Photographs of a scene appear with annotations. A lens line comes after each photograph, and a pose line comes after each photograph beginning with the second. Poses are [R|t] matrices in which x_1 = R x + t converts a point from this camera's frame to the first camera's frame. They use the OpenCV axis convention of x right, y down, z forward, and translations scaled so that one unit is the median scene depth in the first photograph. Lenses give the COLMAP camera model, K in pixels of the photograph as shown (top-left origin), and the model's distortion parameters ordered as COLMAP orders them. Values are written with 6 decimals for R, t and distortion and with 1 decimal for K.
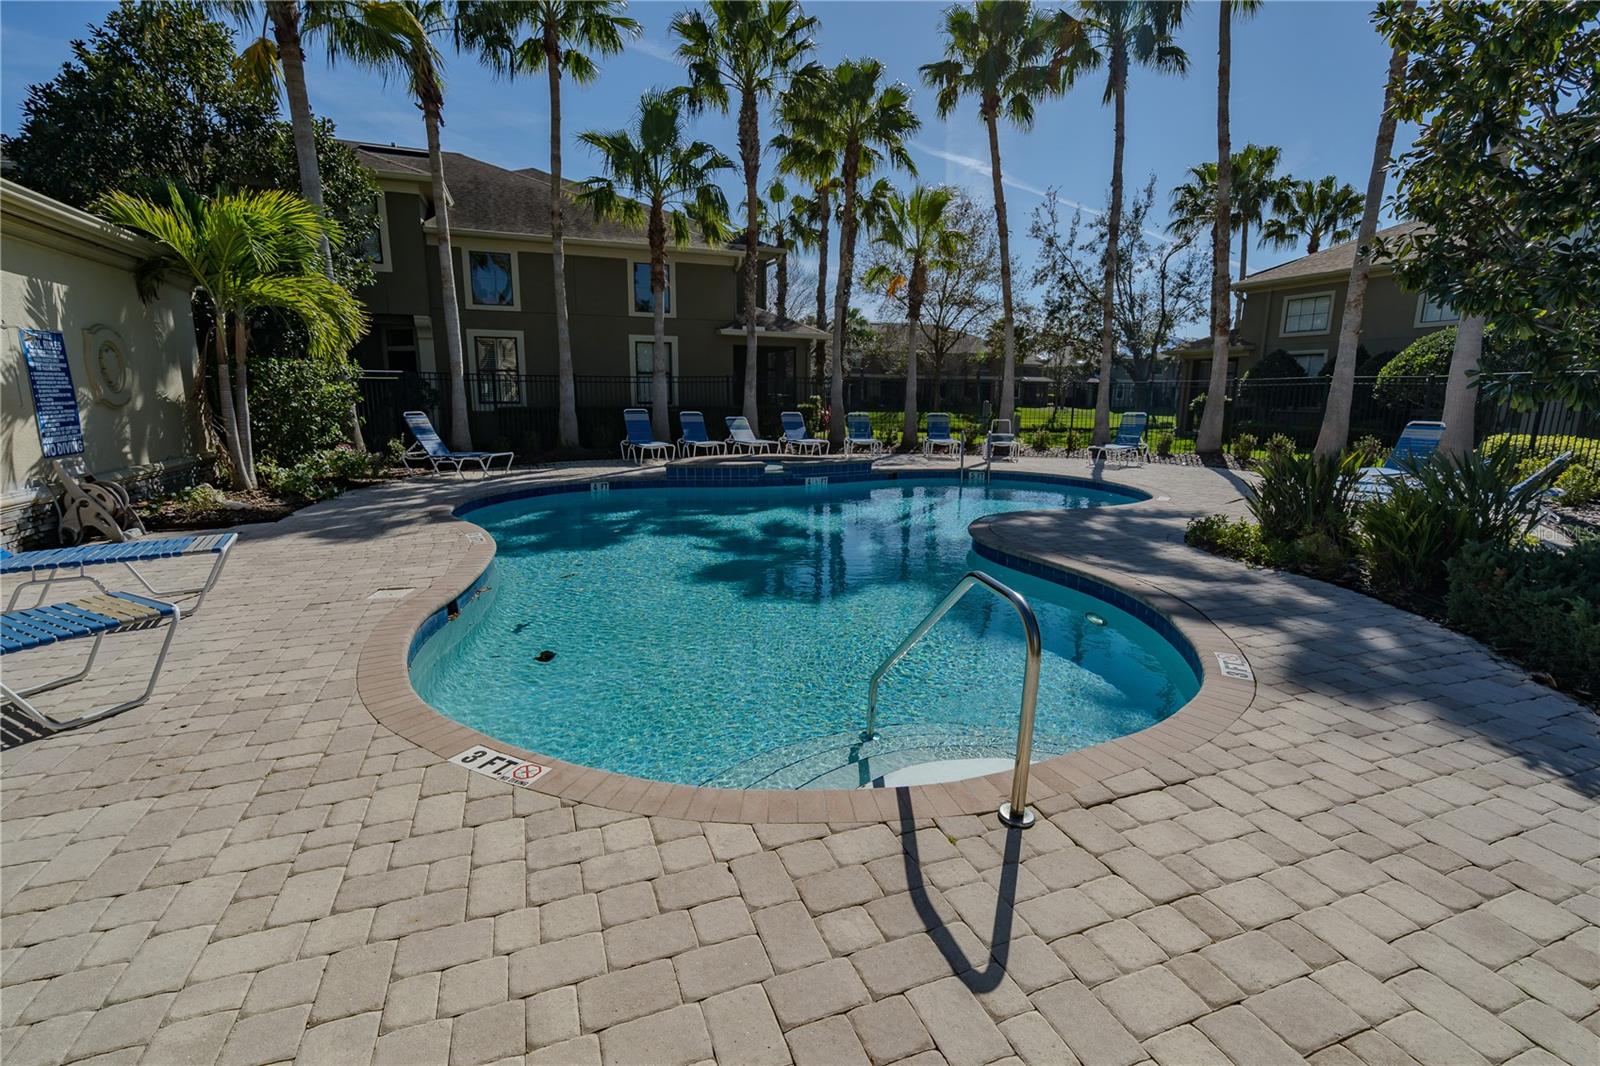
lens RADIAL K [[736.7, 0, 800.0], [0, 736.7, 533.0], [0, 0, 1]] dist [-0.000489, 0.000718]
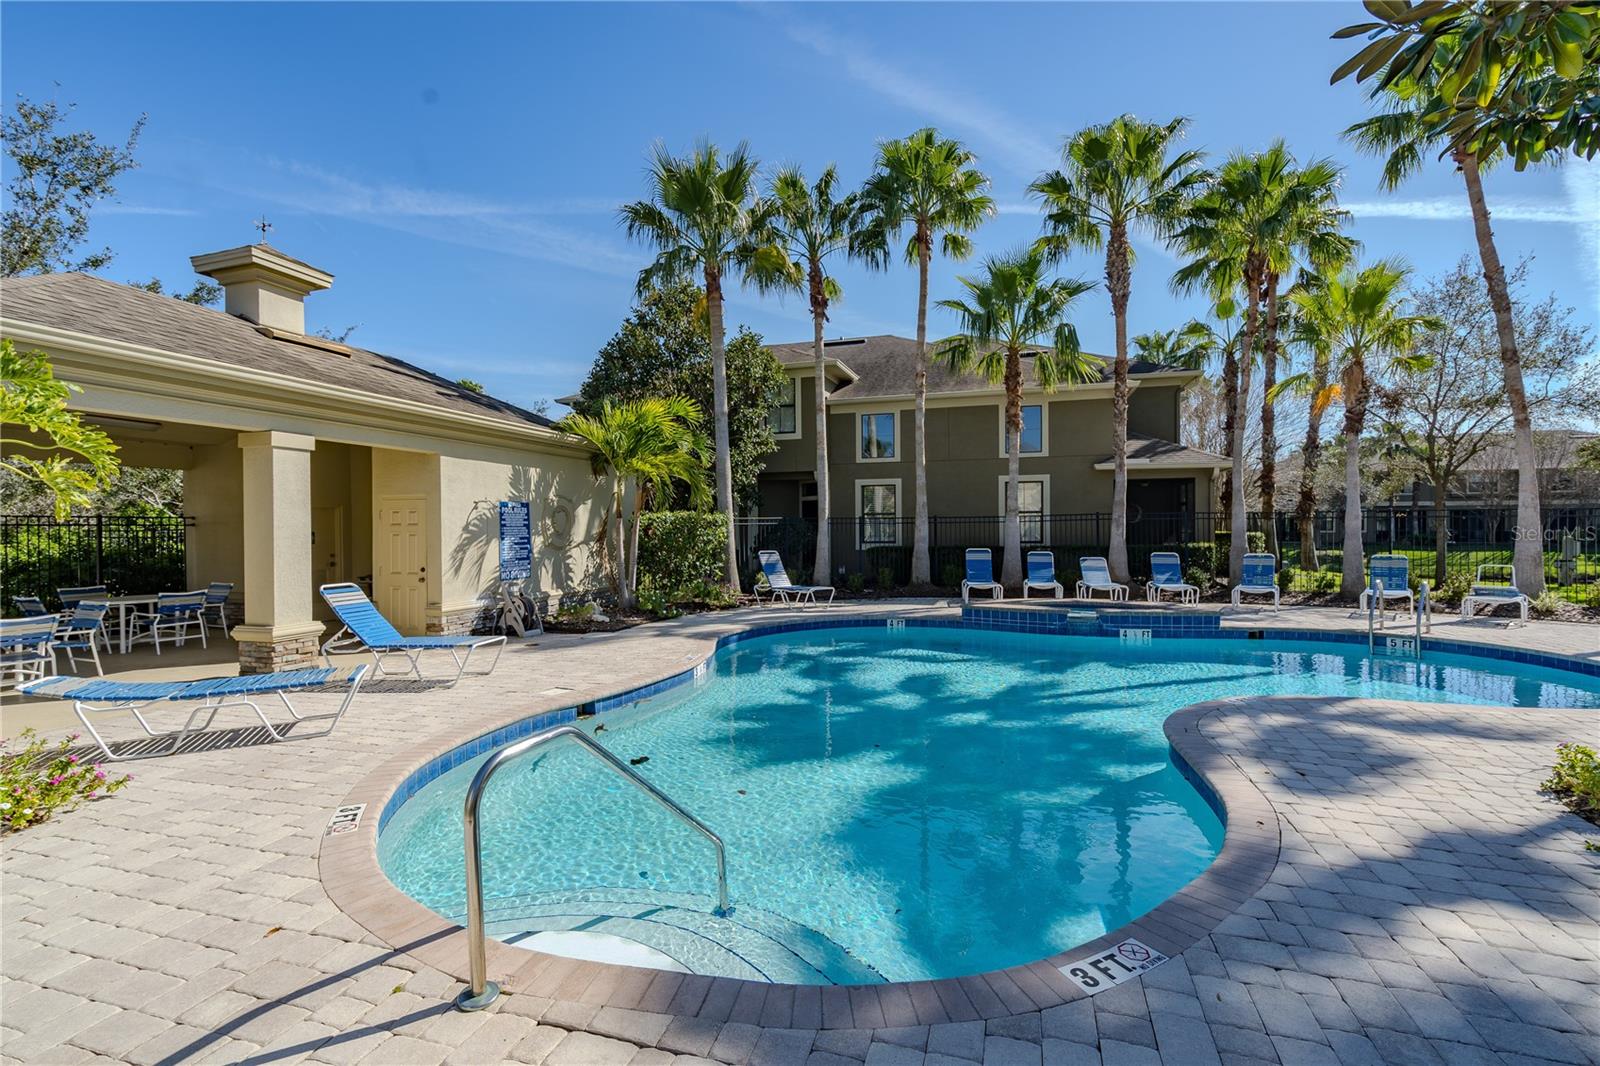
lens RADIAL K [[736.7, 0, 800.0], [0, 736.7, 533.0], [0, 0, 1]] dist [-0.000489, 0.000718]
pose [[0.777800, -0.010437, -0.628425, 0.222349], [-0.104358, 0.983838, -0.145504, -0.018246], [0.619787, 0.178755, 0.764141, 0.080096]]
